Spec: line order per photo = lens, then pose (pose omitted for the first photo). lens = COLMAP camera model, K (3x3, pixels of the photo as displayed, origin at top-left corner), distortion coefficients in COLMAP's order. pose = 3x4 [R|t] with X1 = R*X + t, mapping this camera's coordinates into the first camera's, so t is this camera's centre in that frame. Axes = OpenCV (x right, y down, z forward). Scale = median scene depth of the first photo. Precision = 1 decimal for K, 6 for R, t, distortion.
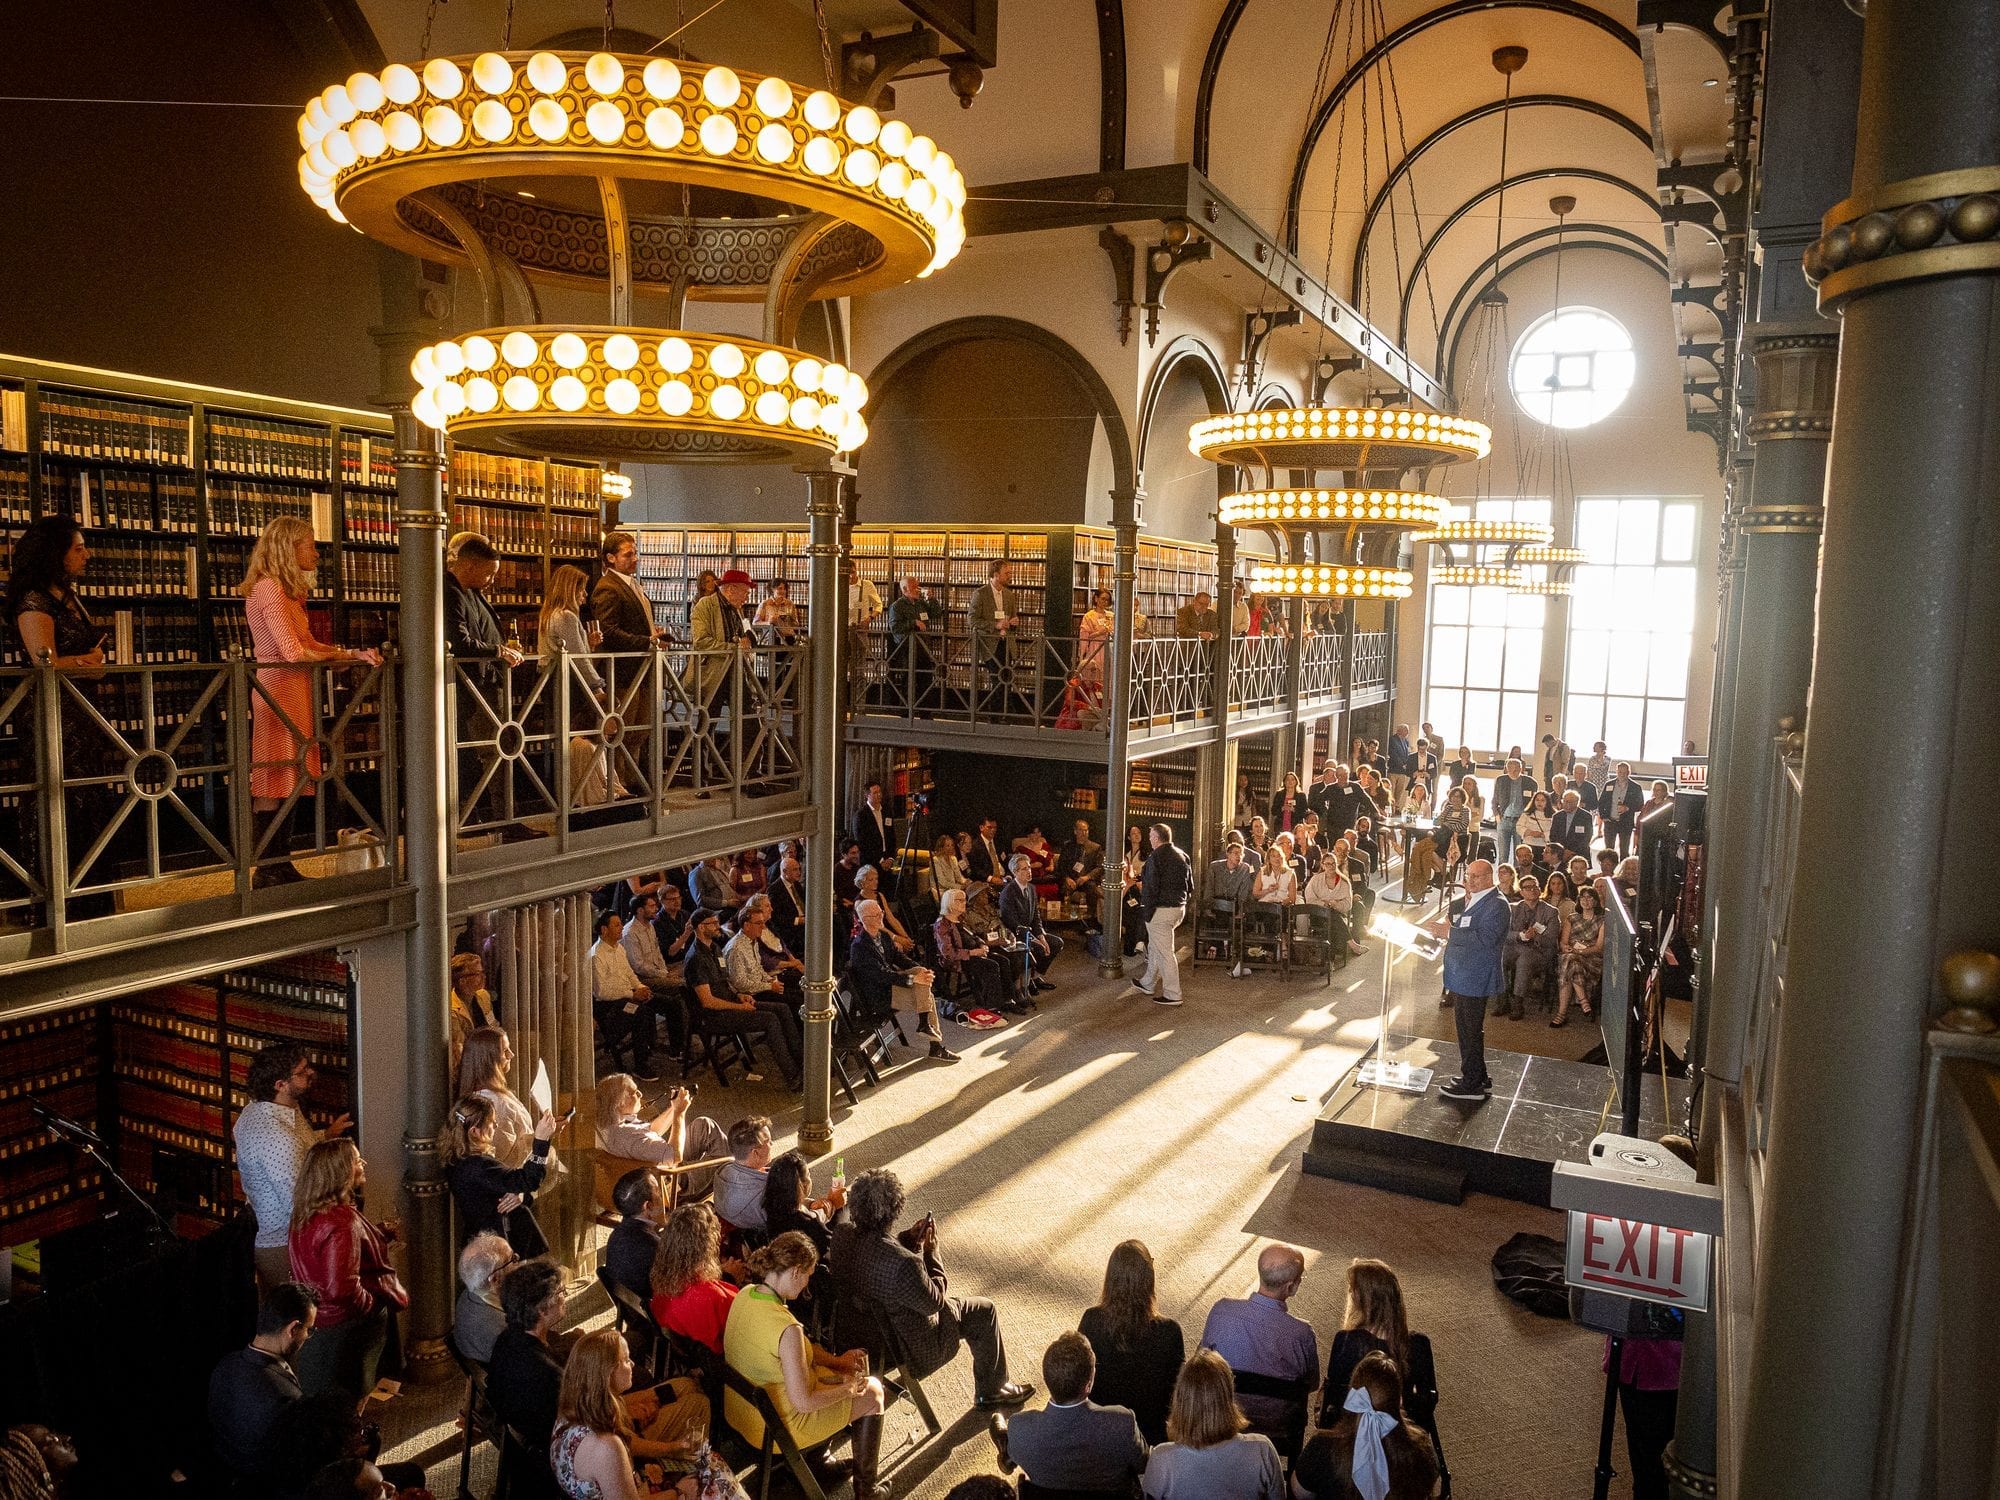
lens RADIAL K [[1289.7, 0, 1000.0], [0, 1289.7, 750.0], [0, 0, 1]] dist [-0.007155, 0.000927]
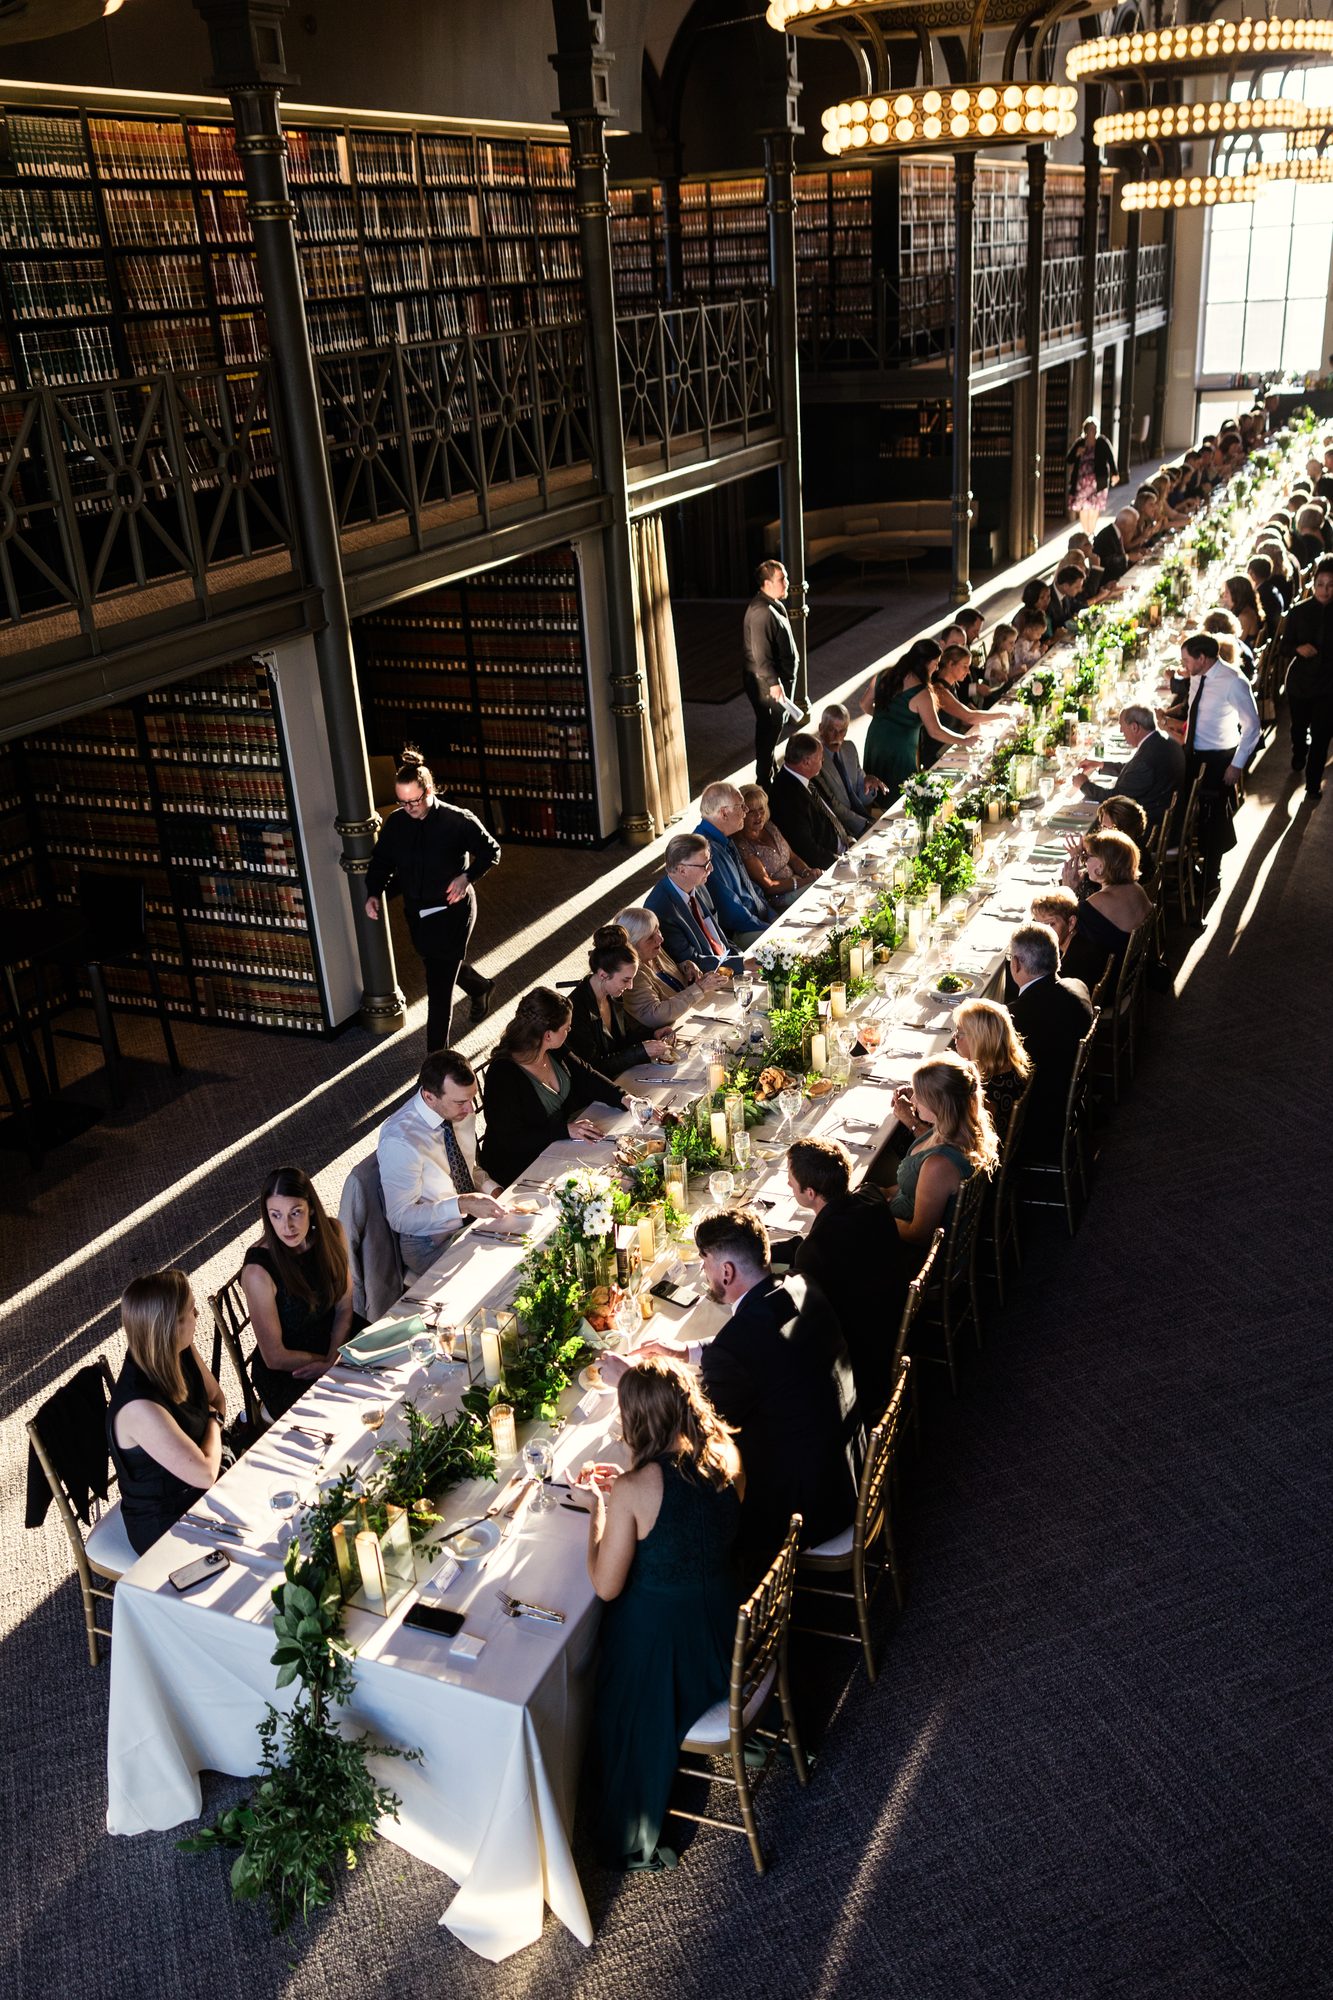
lens RADIAL K [[1705.3, 0, 666.5], [0, 1705.3, 1000.0], [0, 0, 1]] dist [0.012471, 0.013016]
pose [[0.992127, -0.117994, 0.041968, -0.269062], [0.100769, 0.951121, 0.291915, 0.046776], [-0.074361, -0.285388, 0.955523, -0.476976]]
